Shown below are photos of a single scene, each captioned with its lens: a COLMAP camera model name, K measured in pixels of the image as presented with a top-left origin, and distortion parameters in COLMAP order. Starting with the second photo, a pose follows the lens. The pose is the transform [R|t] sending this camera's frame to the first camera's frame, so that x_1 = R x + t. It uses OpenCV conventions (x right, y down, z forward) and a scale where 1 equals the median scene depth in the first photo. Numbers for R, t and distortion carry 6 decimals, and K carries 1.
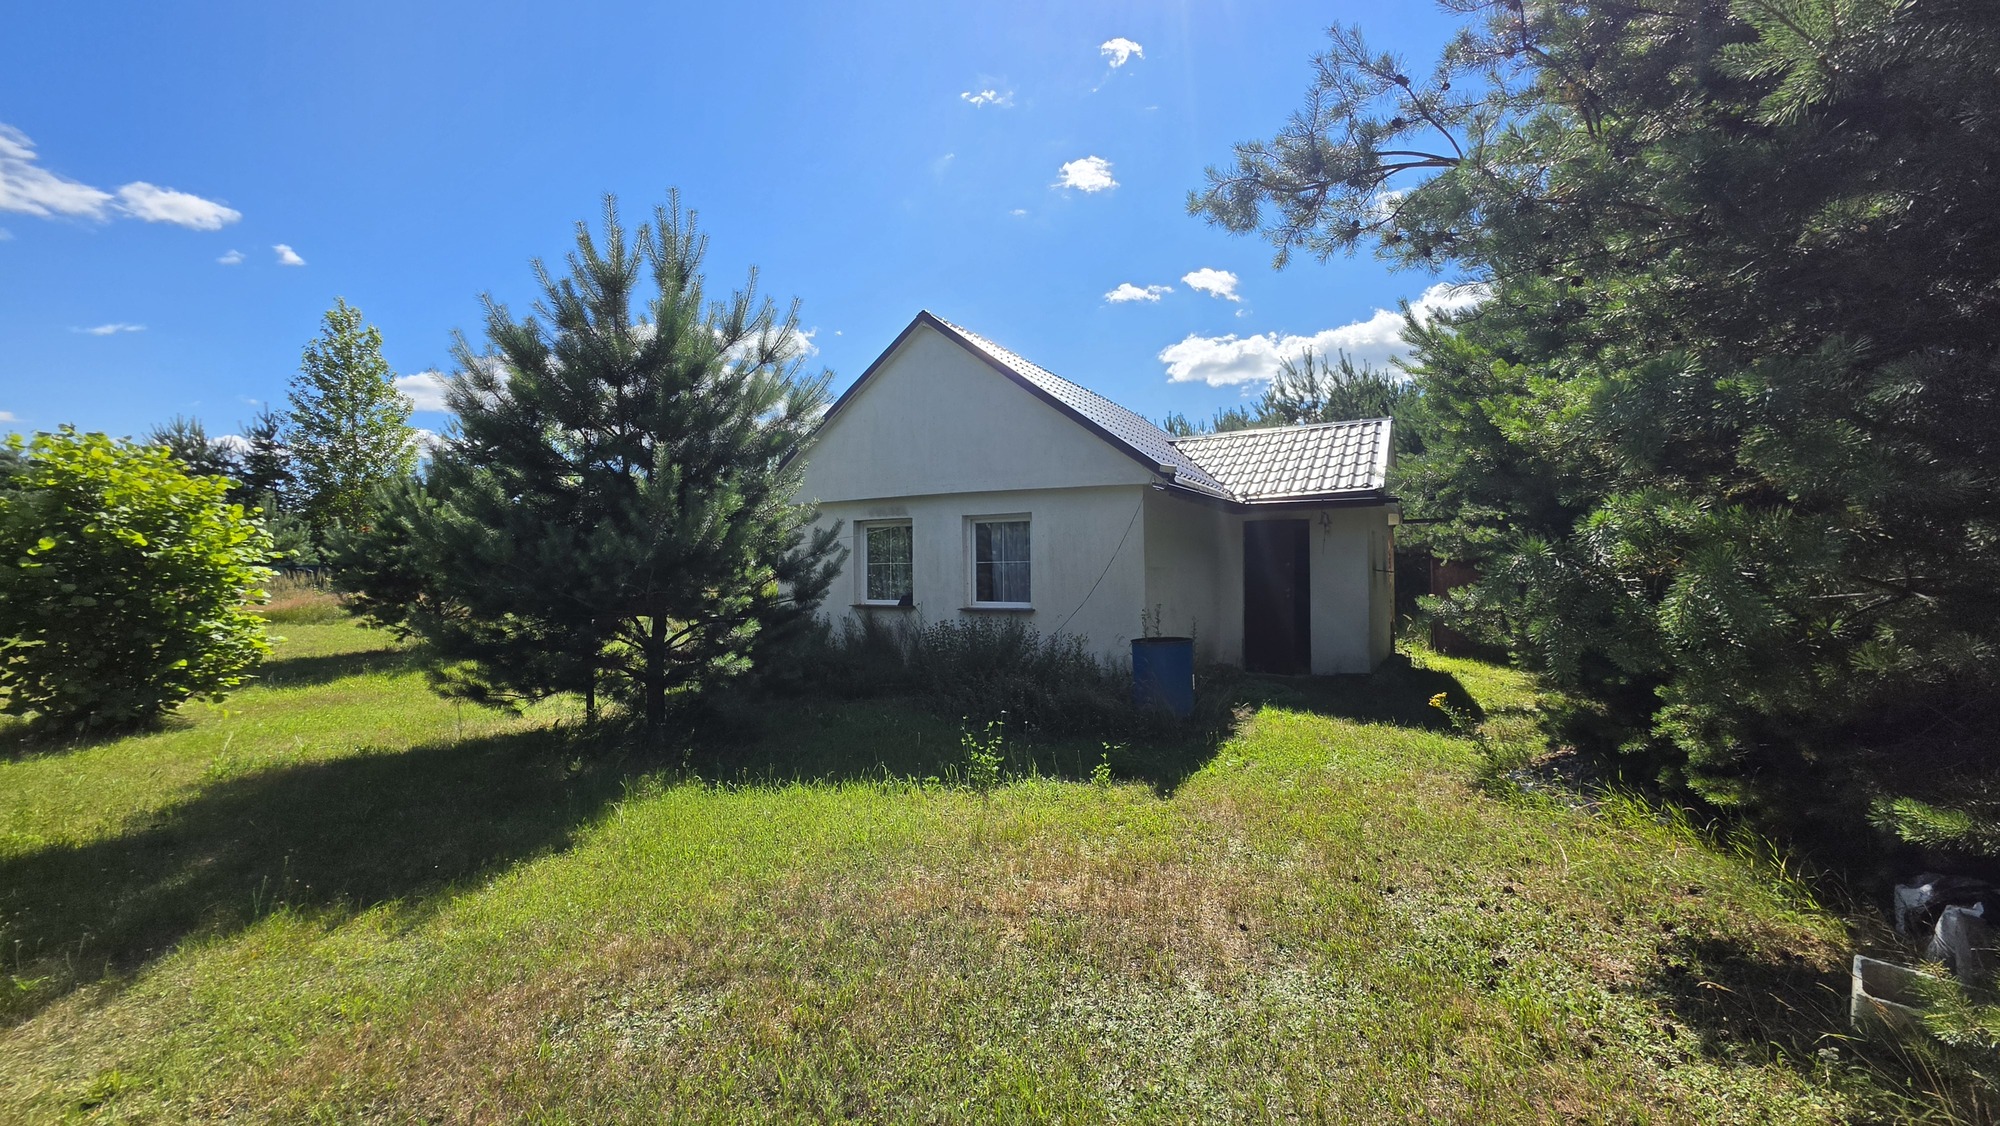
lens RADIAL K [[822.7, 0, 996.2], [0, 822.7, 557.4], [0, 0, 1]] dist [-0.000100, 0.000164]
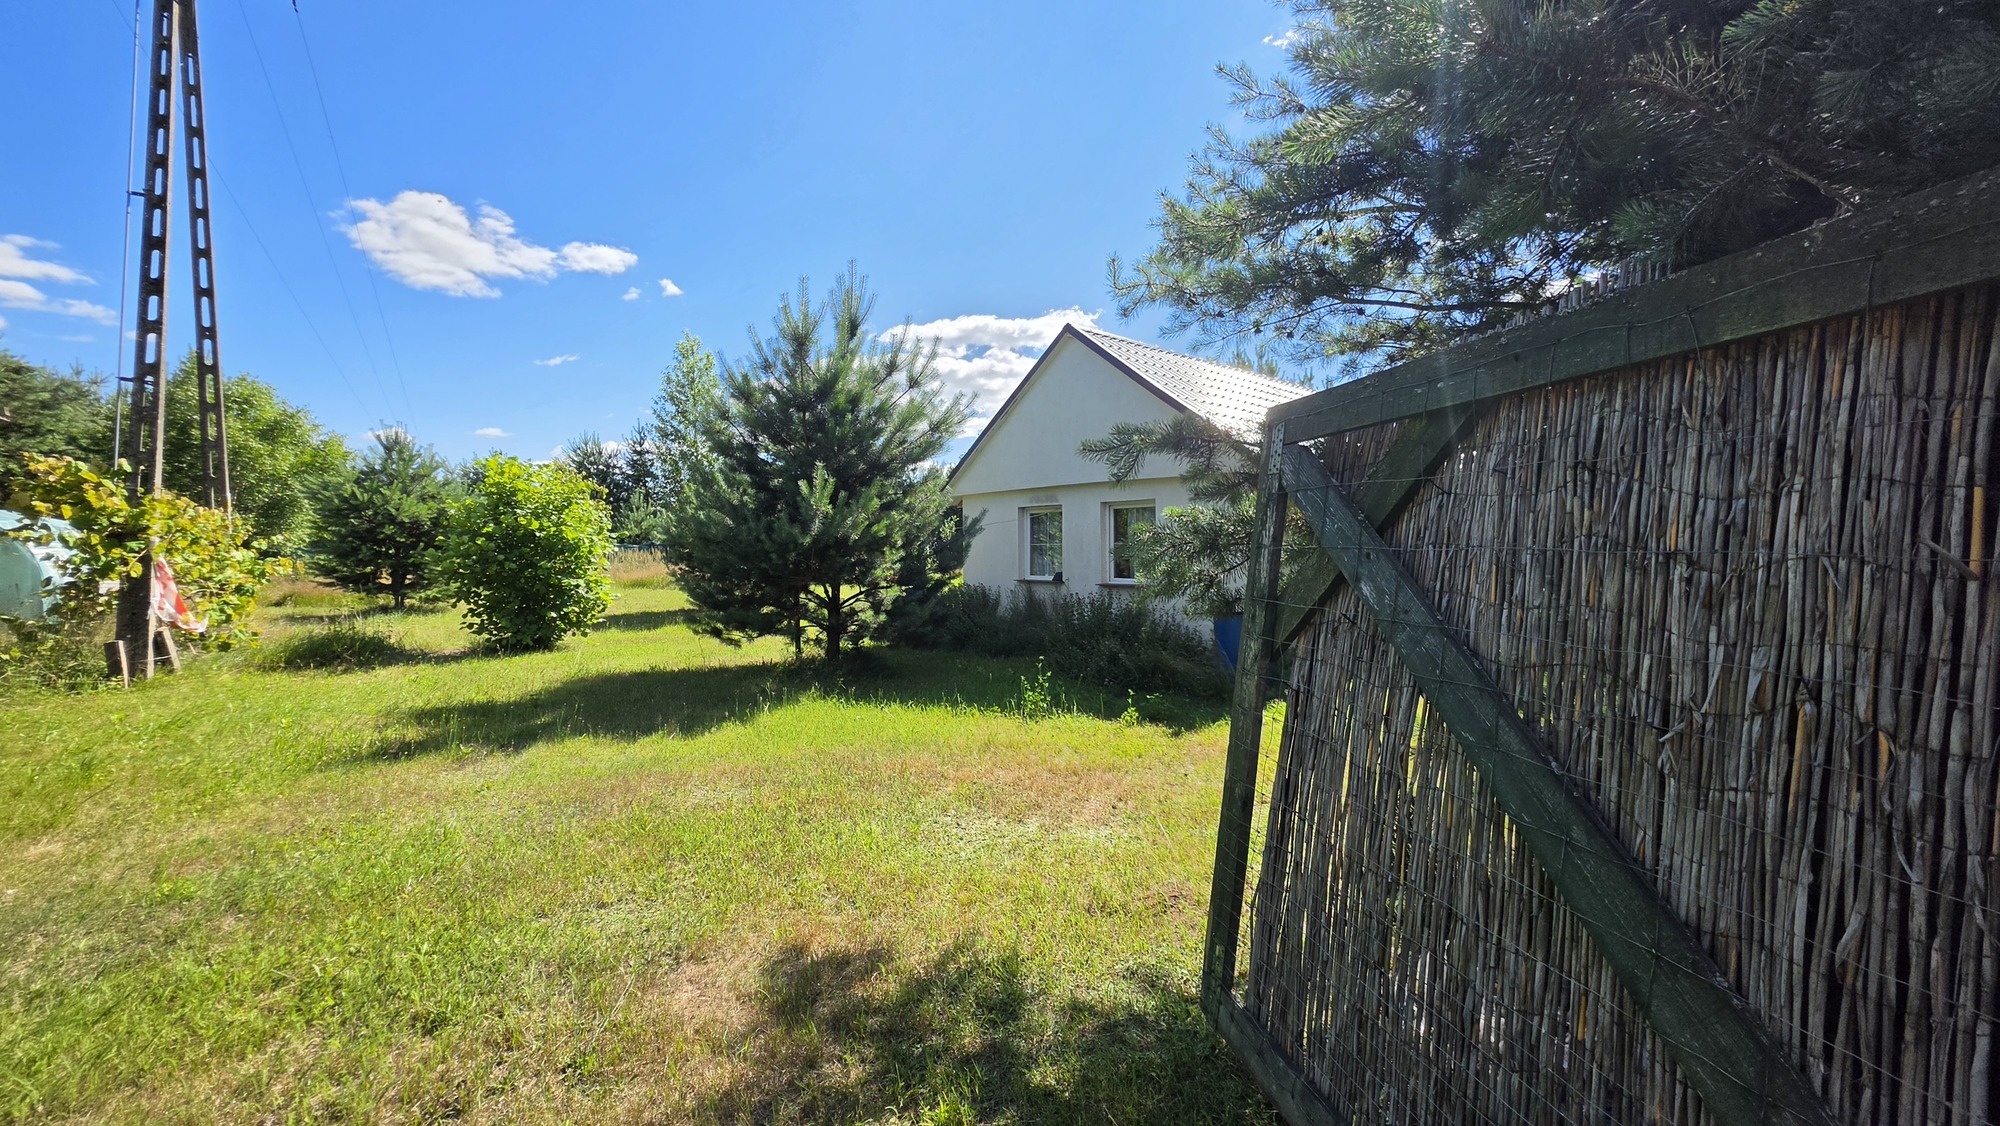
lens RADIAL K [[805.9, 0, 986.0], [0, 805.9, 562.6], [0, 0, 1]] dist [-0.009645, 0.000931]
pose [[0.946732, 0.011280, -0.321826, 0.167854], [-0.001887, 0.999564, 0.029481, 0.000094], [0.322018, -0.027303, 0.946340, -0.110161]]
